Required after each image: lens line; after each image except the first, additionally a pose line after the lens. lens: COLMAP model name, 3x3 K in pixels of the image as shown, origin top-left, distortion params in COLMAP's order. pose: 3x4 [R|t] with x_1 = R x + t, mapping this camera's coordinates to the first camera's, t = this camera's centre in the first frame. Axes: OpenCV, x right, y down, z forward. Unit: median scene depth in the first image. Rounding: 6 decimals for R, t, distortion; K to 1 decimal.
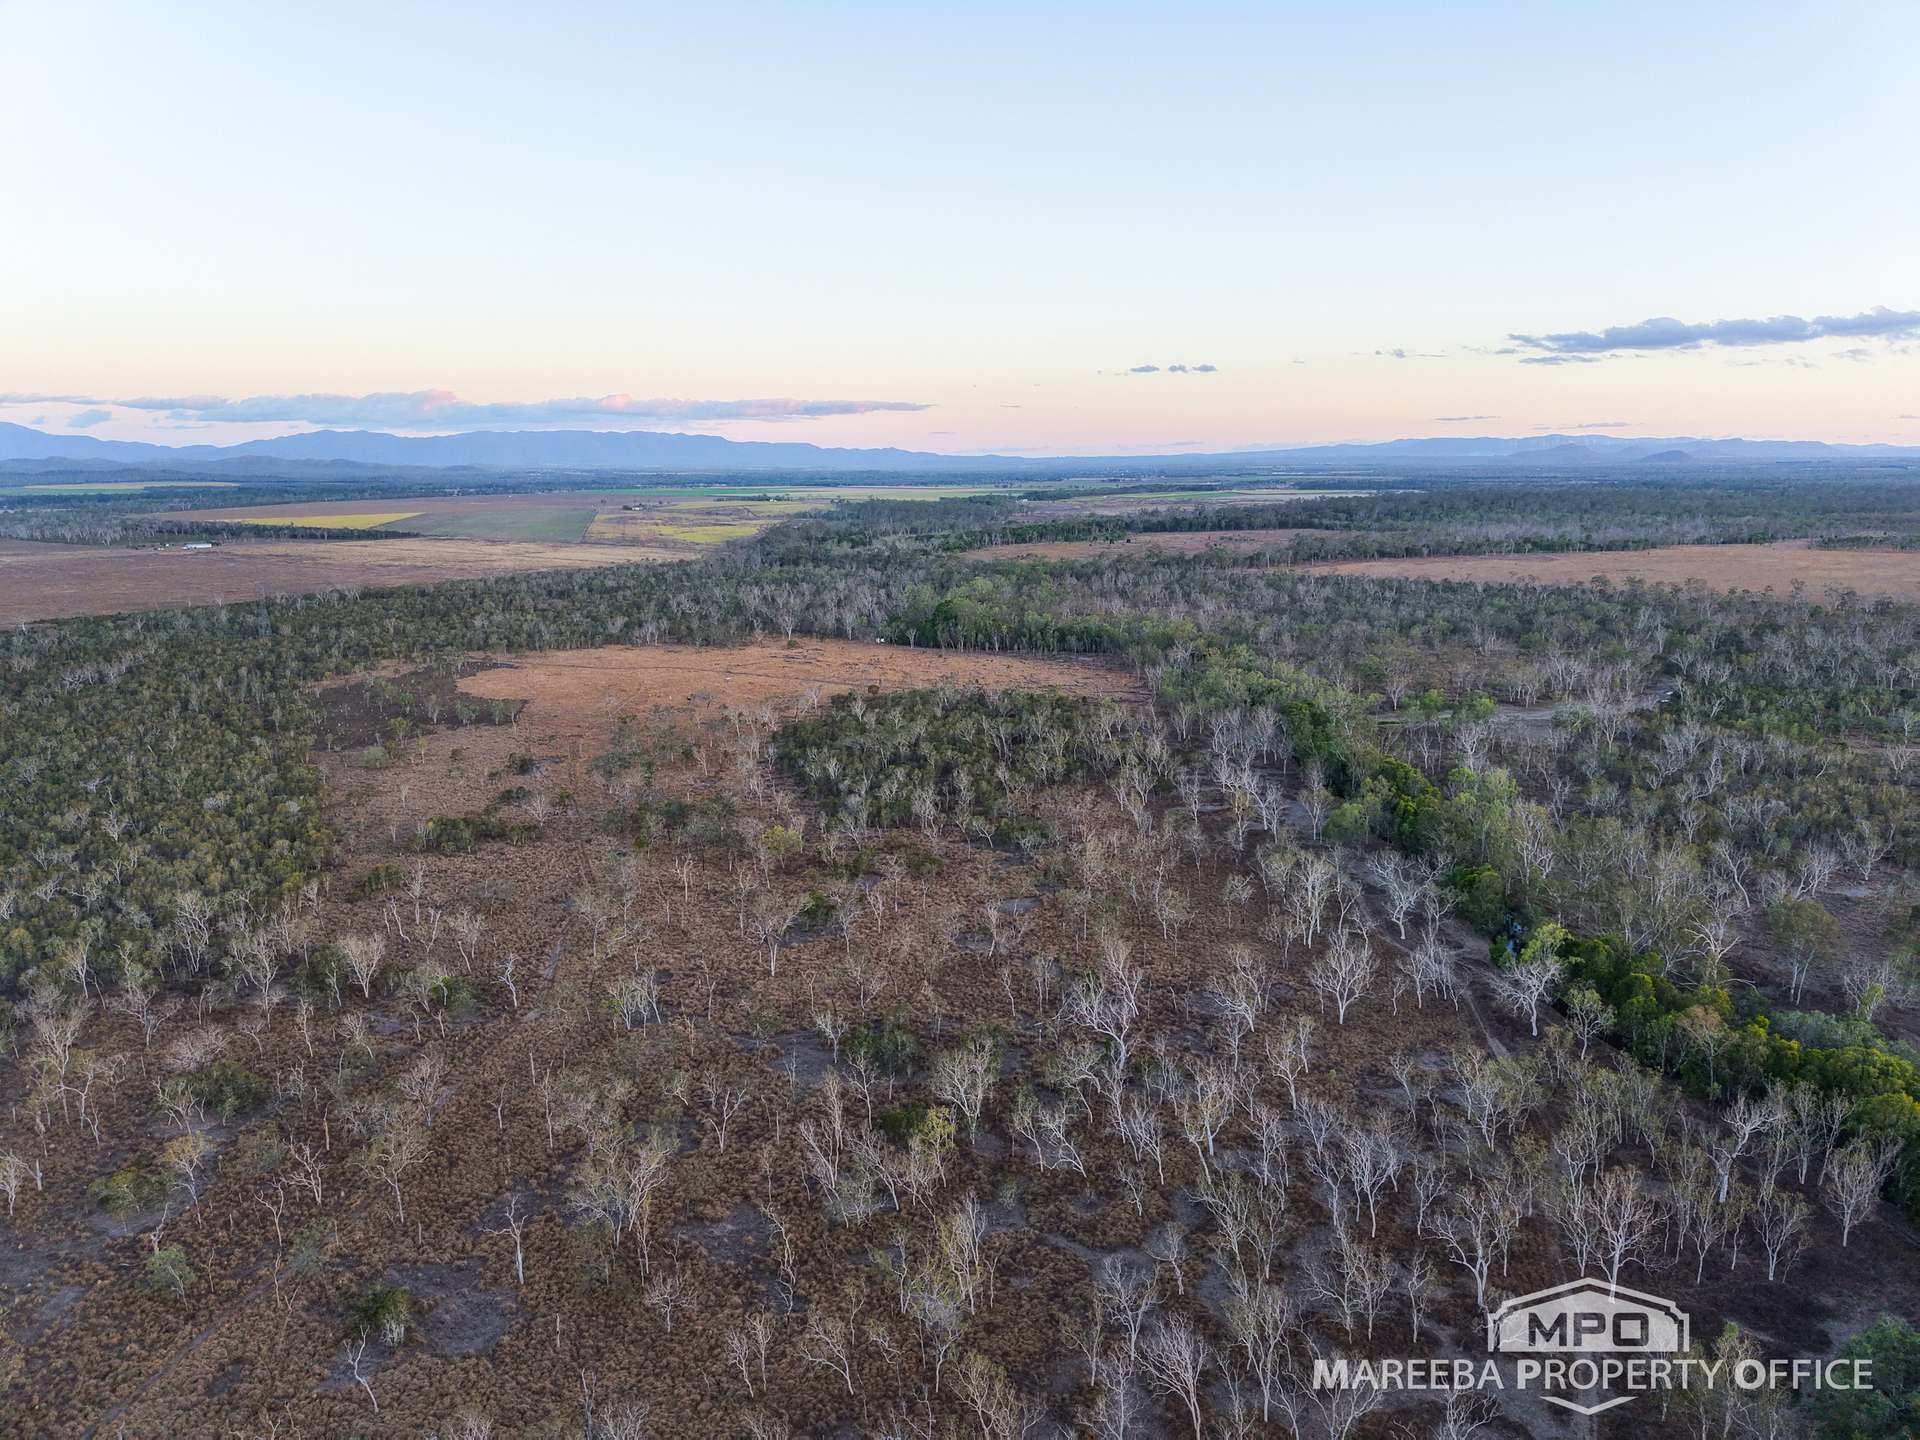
lens RADIAL K [[1265.3, 0, 962.4], [0, 1265.3, 734.5], [0, 0, 1]] dist [0.042738, -0.038937]
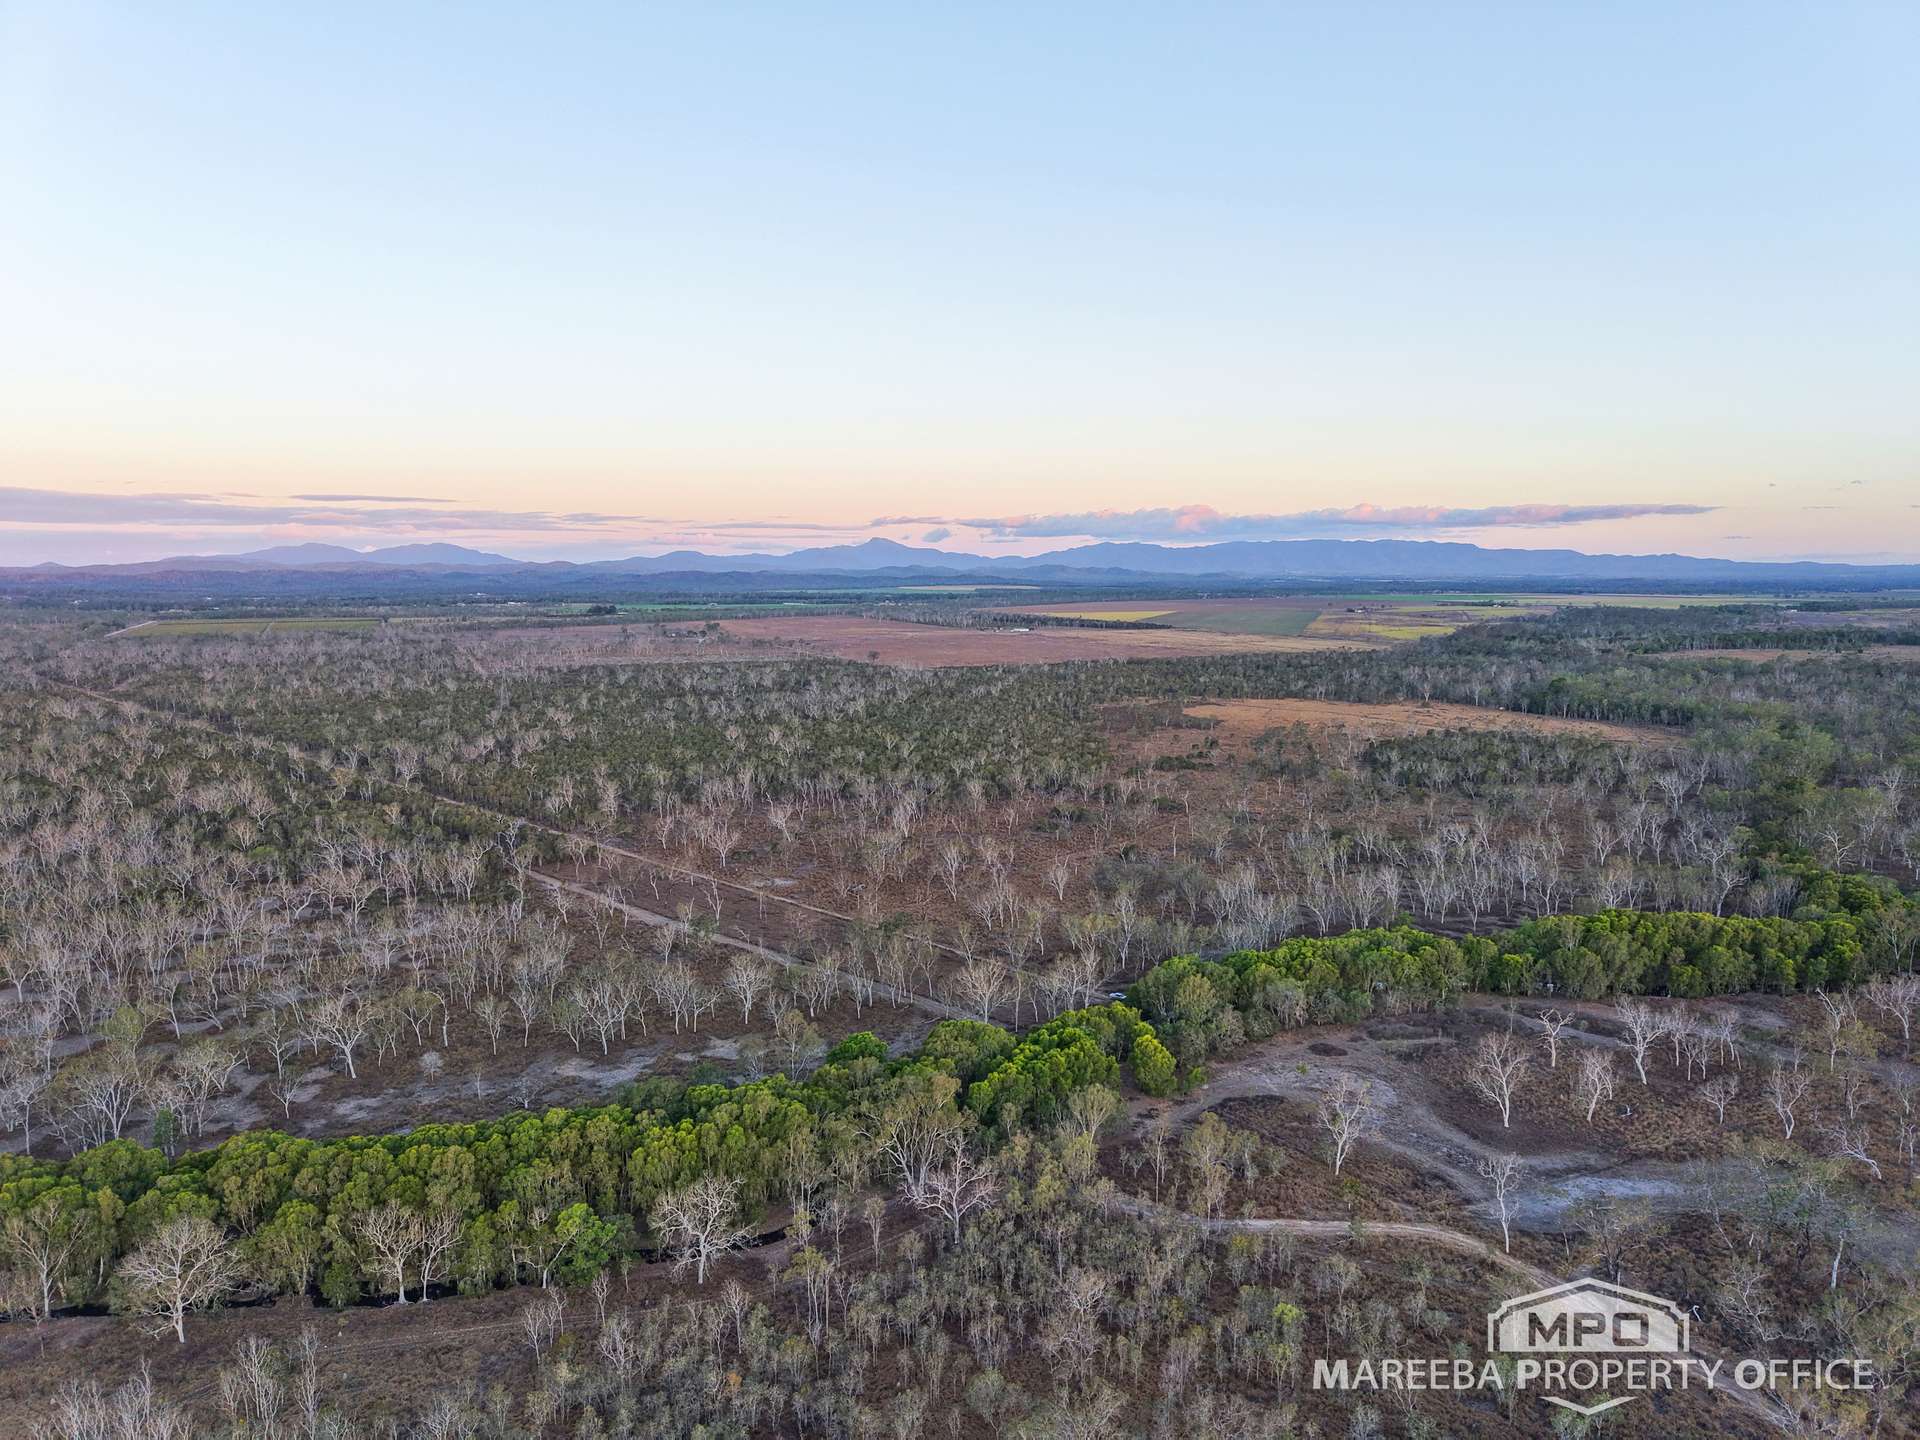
lens RADIAL K [[1265.3, 0, 962.1], [0, 1265.3, 704.8], [0, 0, 1]] dist [0.042738, -0.038937]
pose [[0.845408, 0.061655, -0.530551, 0.062745], [-0.116976, 0.990573, -0.071283, 0.030969], [0.521154, 0.122325, 0.844651, -0.143115]]
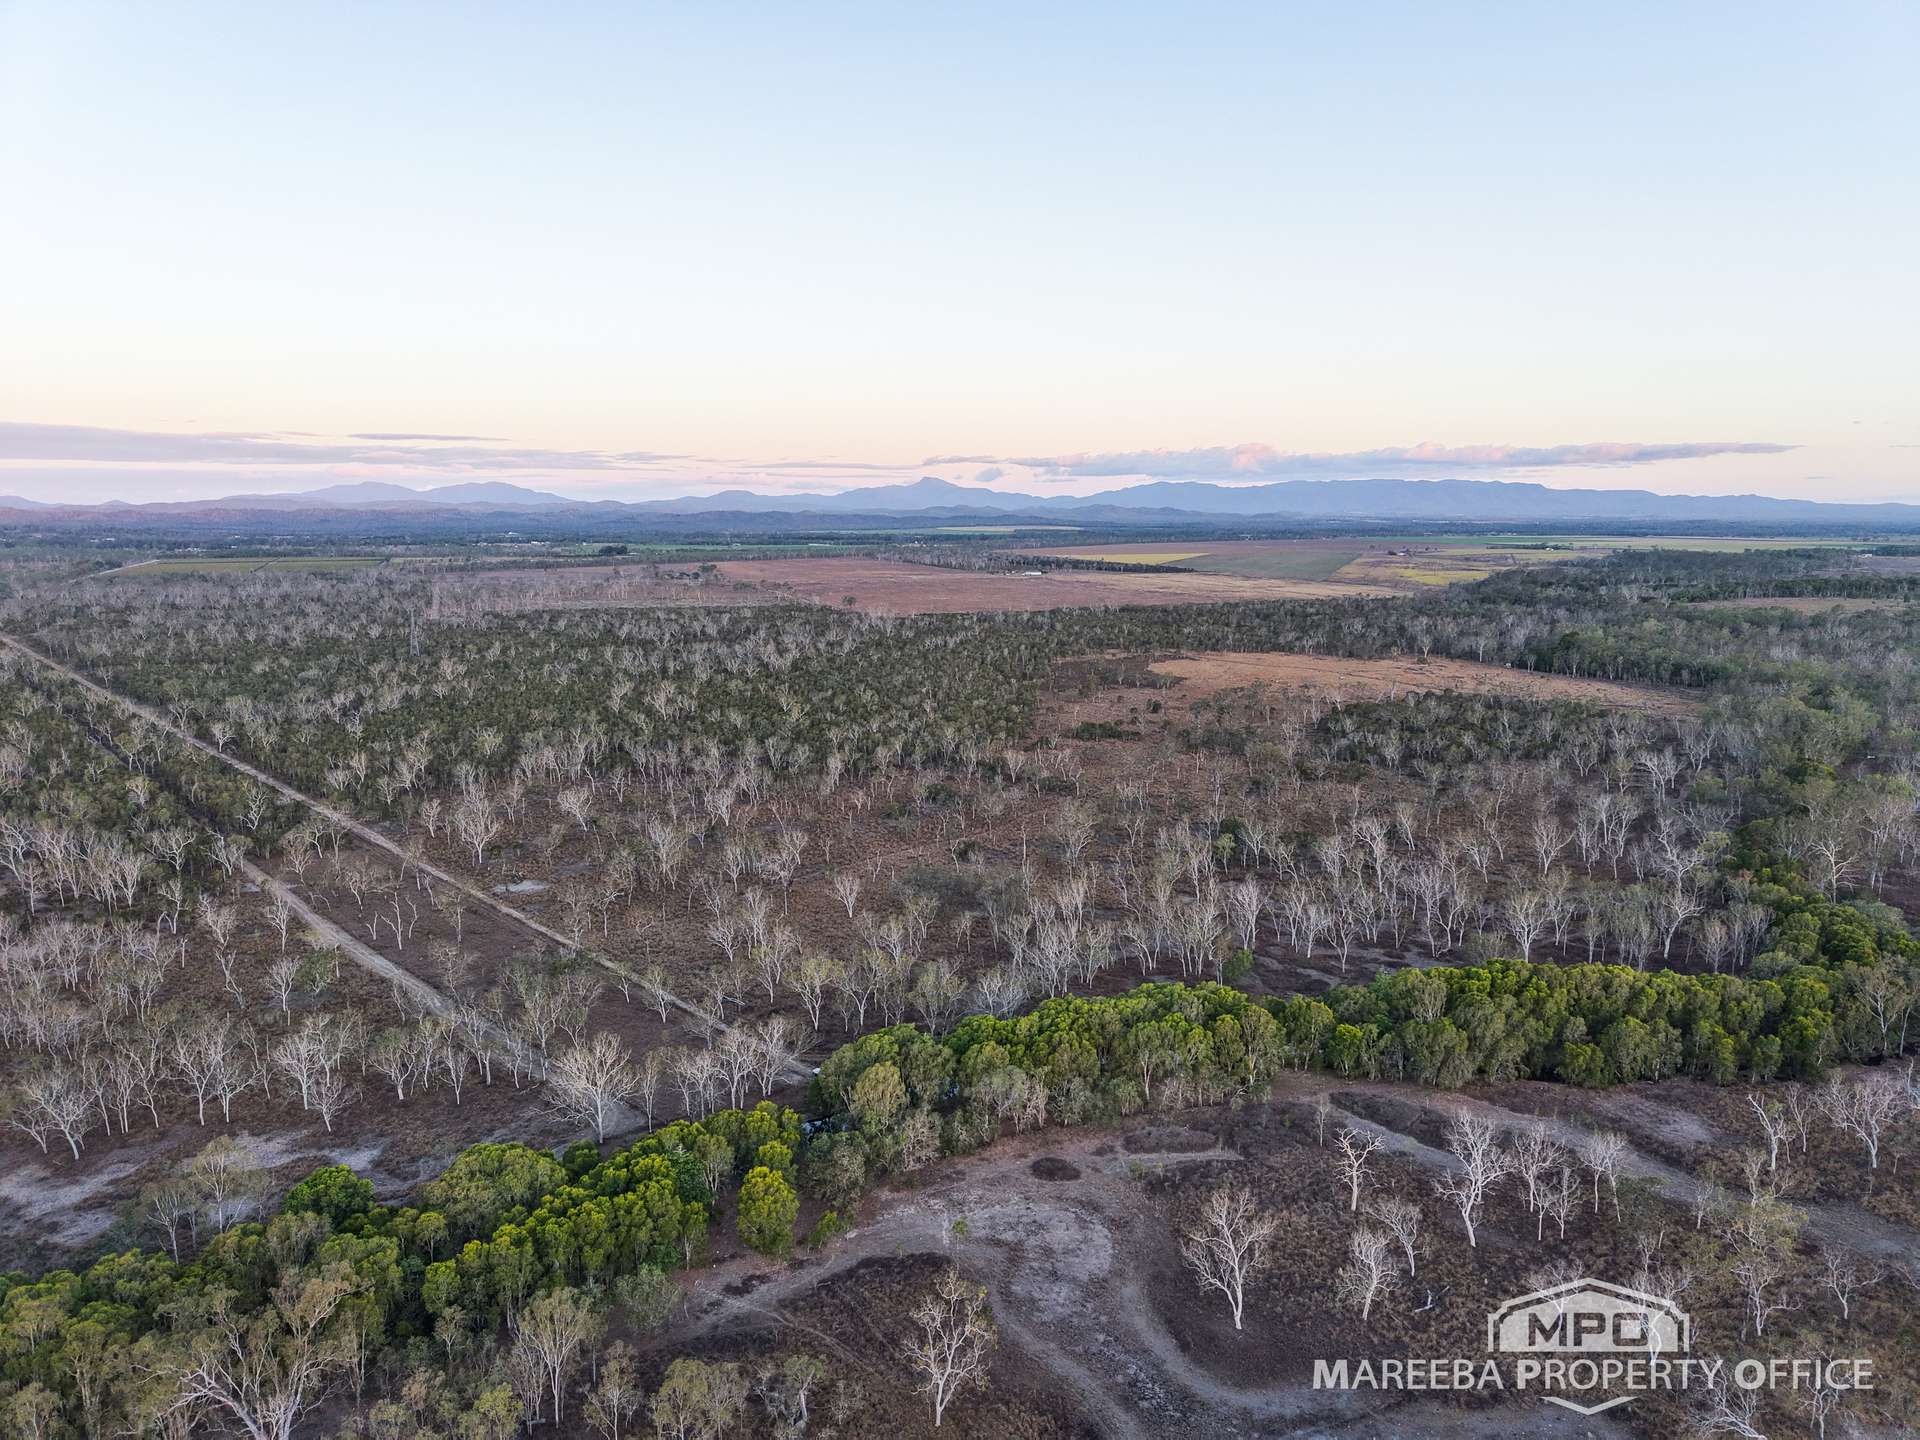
lens RADIAL K [[1265.3, 0, 961.7], [0, 1265.3, 712.4], [0, 0, 1]] dist [0.042738, -0.038937]
pose [[0.821602, 0.096598, -0.561817, 0.073208], [-0.126504, 0.991861, -0.014460, 0.019057], [0.555848, 0.082953, 0.827135, -0.087046]]
